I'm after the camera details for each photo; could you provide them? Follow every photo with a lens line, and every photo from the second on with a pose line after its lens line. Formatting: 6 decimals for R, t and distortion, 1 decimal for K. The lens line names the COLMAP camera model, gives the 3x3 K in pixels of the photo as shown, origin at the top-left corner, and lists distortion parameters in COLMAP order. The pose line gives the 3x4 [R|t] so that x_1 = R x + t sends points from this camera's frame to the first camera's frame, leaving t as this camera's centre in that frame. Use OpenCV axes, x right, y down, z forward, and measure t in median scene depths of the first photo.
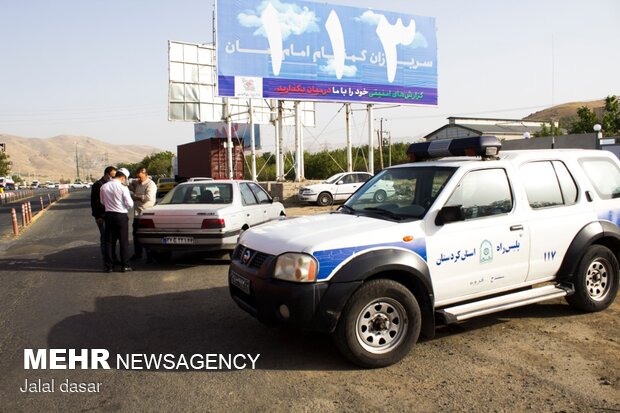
lens RADIAL K [[524.0, 0, 300.9], [0, 524.0, 206.0], [0, 0, 1]] dist [-0.176915, 0.166341]
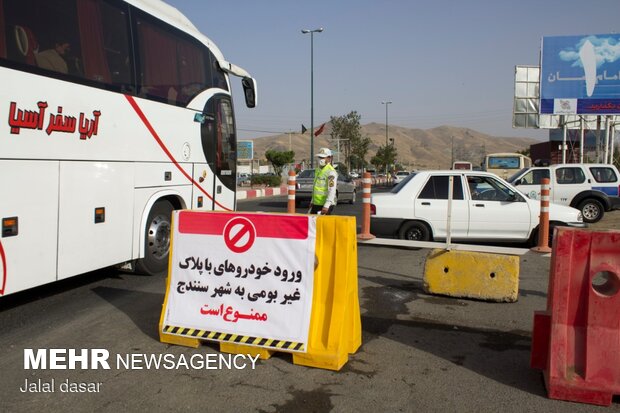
lens RADIAL K [[544.3, 0, 295.6], [0, 544.3, 207.1], [0, 0, 1]] dist [-0.153518, 0.136944]
pose [[0.763833, 0.080600, -0.640361, 0.234414], [-0.072562, 0.996606, 0.038887, 0.025388], [0.641322, 0.016763, 0.767089, -0.441147]]
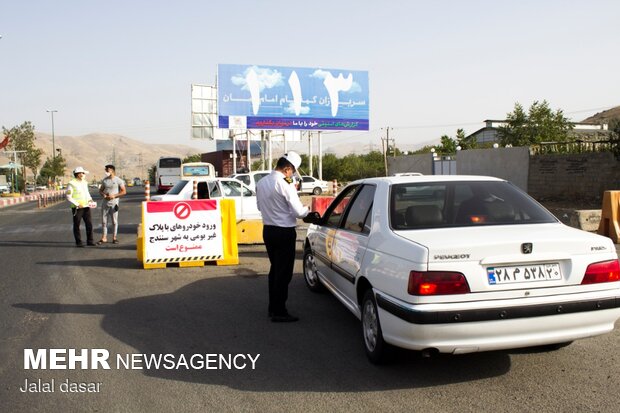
lens RADIAL K [[569.5, 0, 310.0], [0, 569.5, 206.5], [0, 0, 1]] dist [-0.152178, 0.135940]
pose [[0.997666, 0.012178, -0.067192, 0.222682], [-0.012780, 0.999882, -0.008526, 0.040157], [0.067080, 0.009365, 0.997704, -0.672325]]
